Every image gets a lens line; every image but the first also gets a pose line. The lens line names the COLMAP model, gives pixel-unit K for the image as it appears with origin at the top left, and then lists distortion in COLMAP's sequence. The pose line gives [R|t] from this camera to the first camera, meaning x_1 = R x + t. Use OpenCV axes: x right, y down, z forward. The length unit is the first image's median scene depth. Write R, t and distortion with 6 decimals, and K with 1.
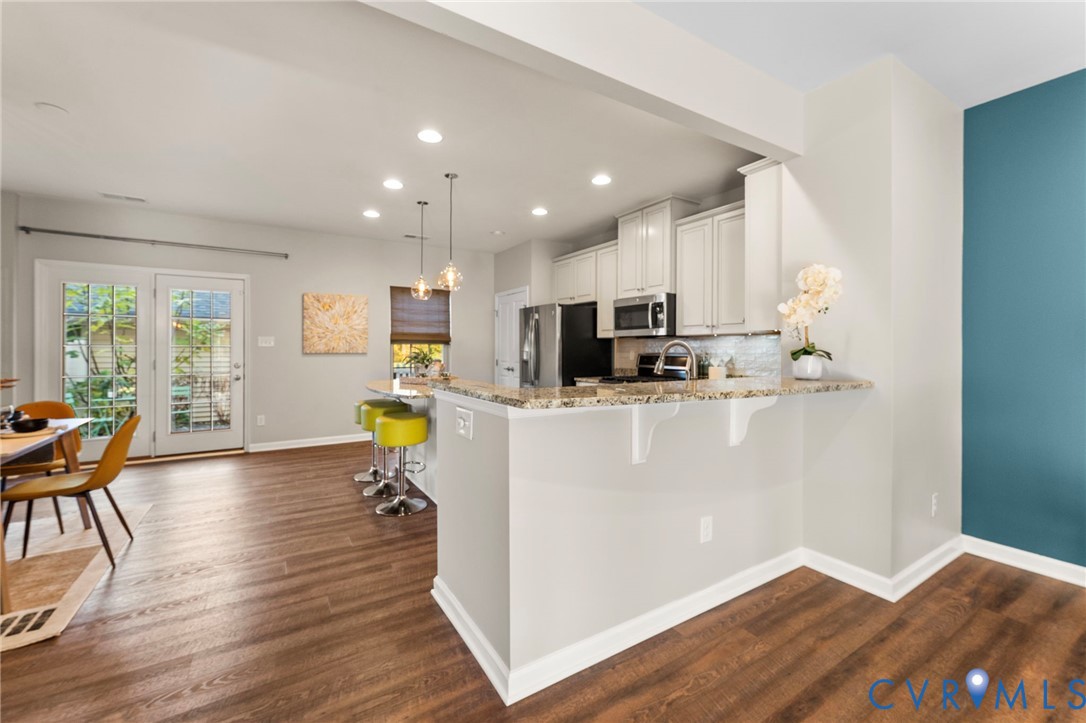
lens RADIAL K [[442.9, 0, 547.8], [0, 442.9, 348.2], [0, 0, 1]] dist [0.000989, -0.000182]
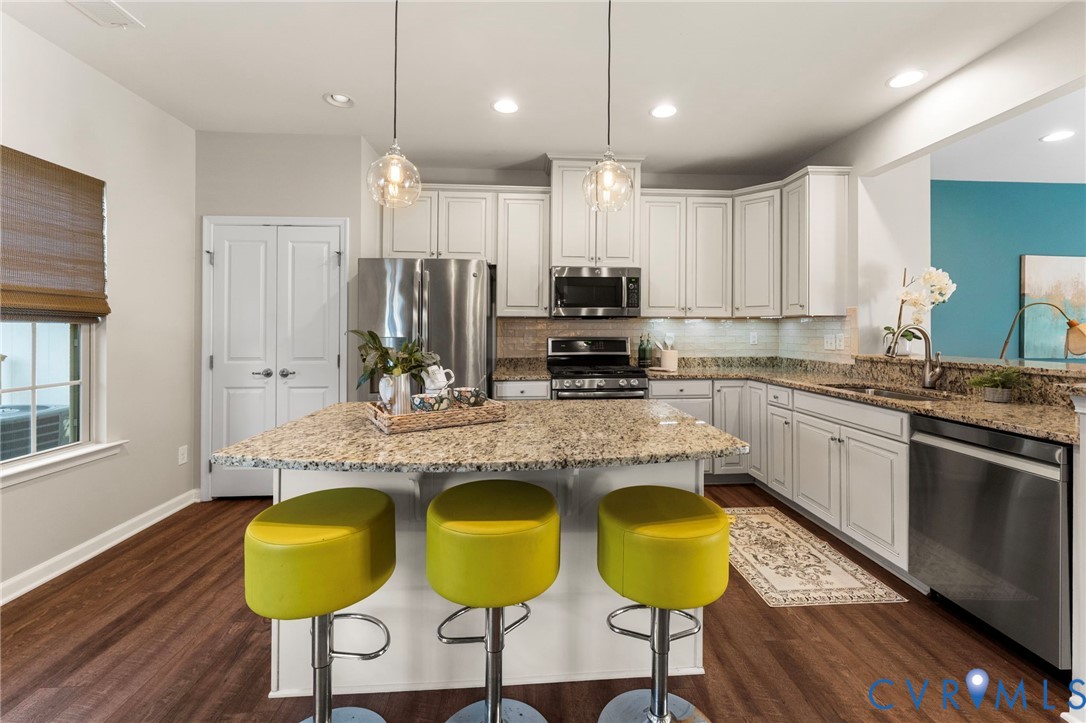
lens RADIAL K [[442.9, 0, 549.4], [0, 442.9, 338.0], [0, 0, 1]] dist [0.000989, -0.000182]
pose [[0.475215, -0.016570, 0.879714, -0.460452], [0.000669, 0.999829, 0.018471, -0.001990], [-0.879870, -0.008190, 0.475145, 0.577126]]
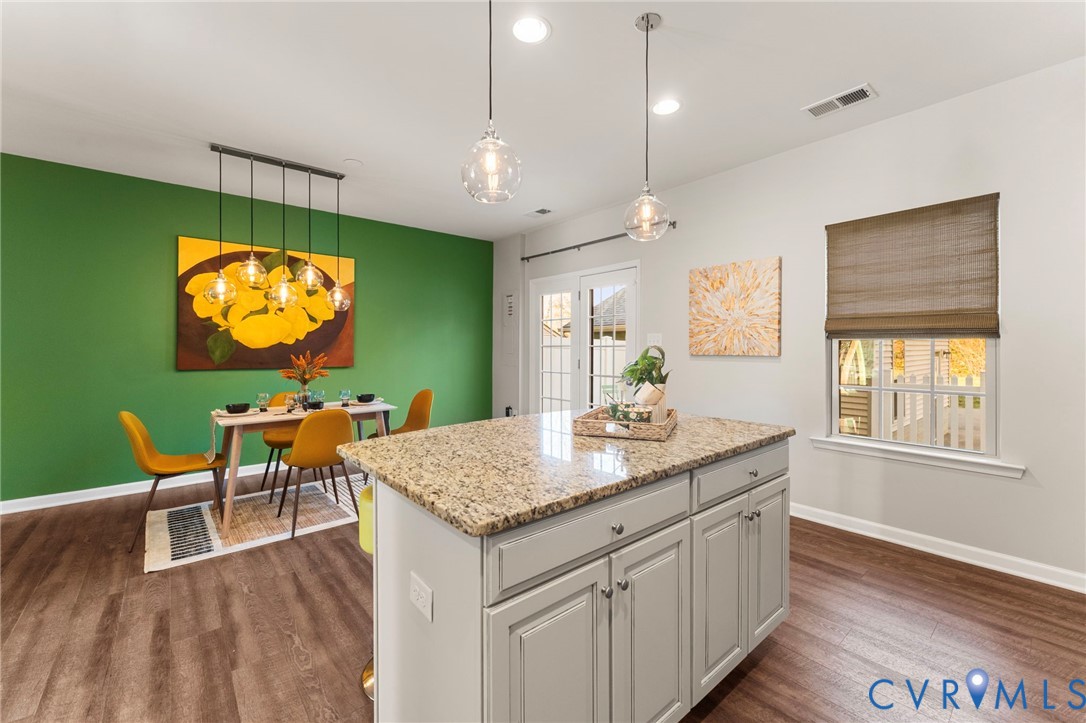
lens RADIAL K [[442.9, 0, 544.8], [0, 442.9, 348.8], [0, 0, 1]] dist [0.000989, -0.000182]
pose [[0.144547, 0.000503, -0.989498, 0.117881], [0.002902, 0.999995, 0.000932, 0.000333], [0.989494, -0.003007, 0.144545, 0.687259]]
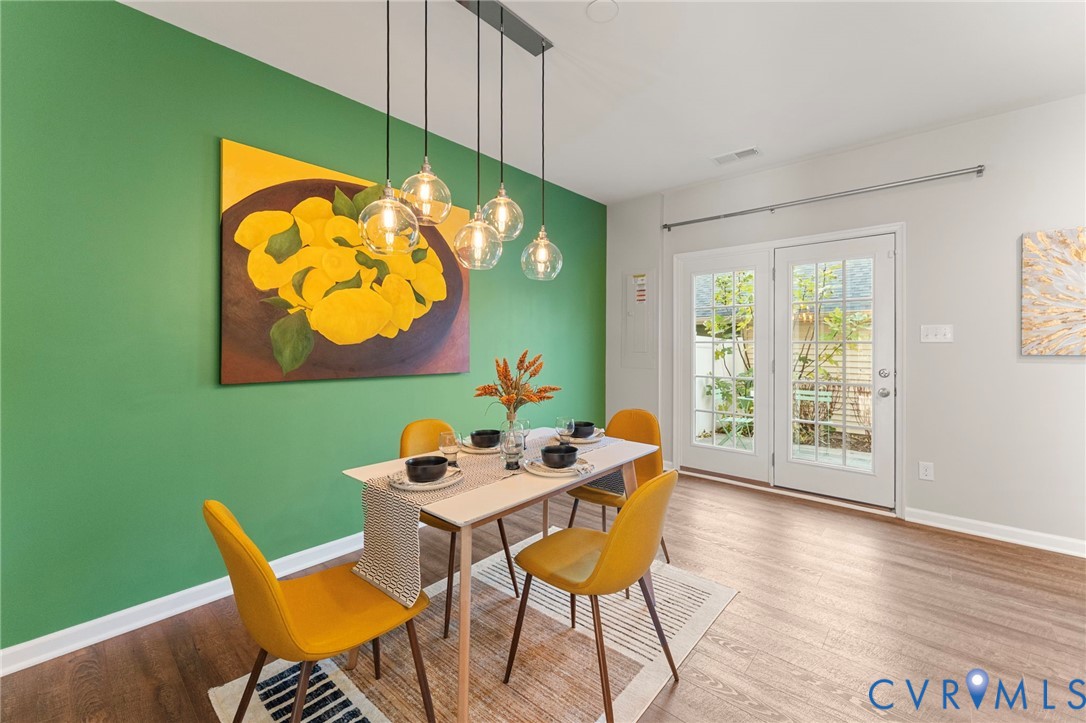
lens RADIAL K [[442.9, 0, 544.4], [0, 442.9, 346.6], [0, 0, 1]] dist [0.000989, -0.000182]
pose [[0.282727, 0.002372, -0.959198, -0.232924], [0.001685, 0.999994, 0.002970, -0.000181], [0.959199, -0.002456, 0.282721, 0.356893]]
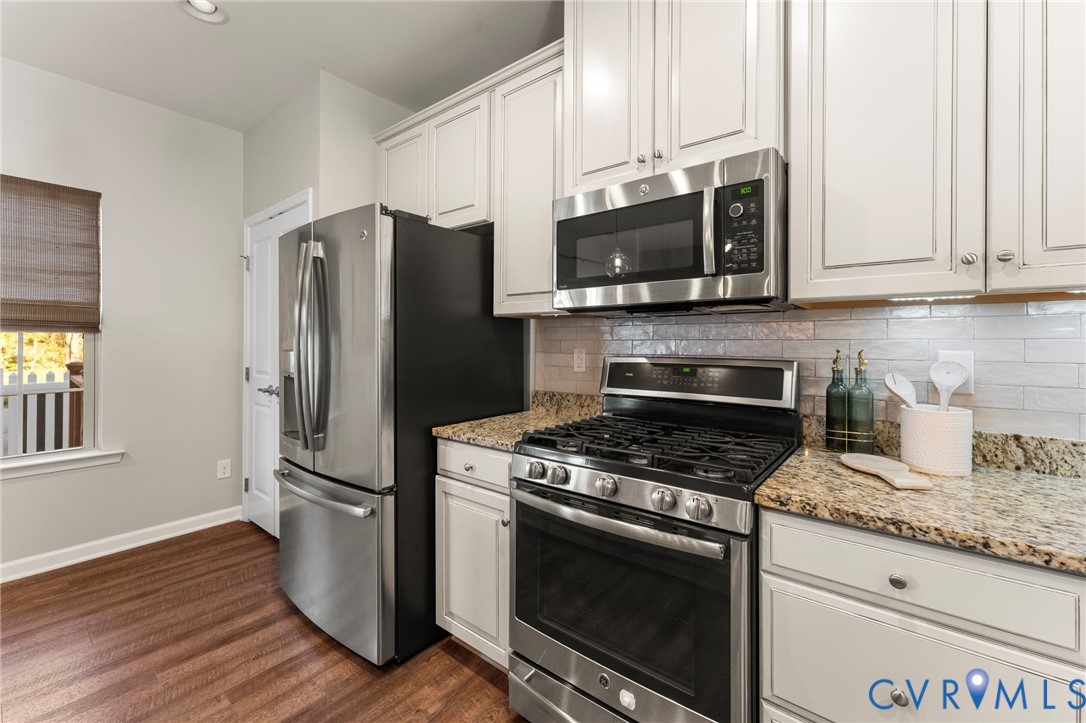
lens RADIAL K [[442.9, 0, 554.2], [0, 442.9, 343.5], [0, 0, 1]] dist [0.000989, -0.000182]
pose [[0.941650, 0.000892, 0.336594, 0.030890], [-0.002323, 0.999990, 0.003851, -0.000567], [-0.336587, -0.004409, 0.941642, 0.604738]]
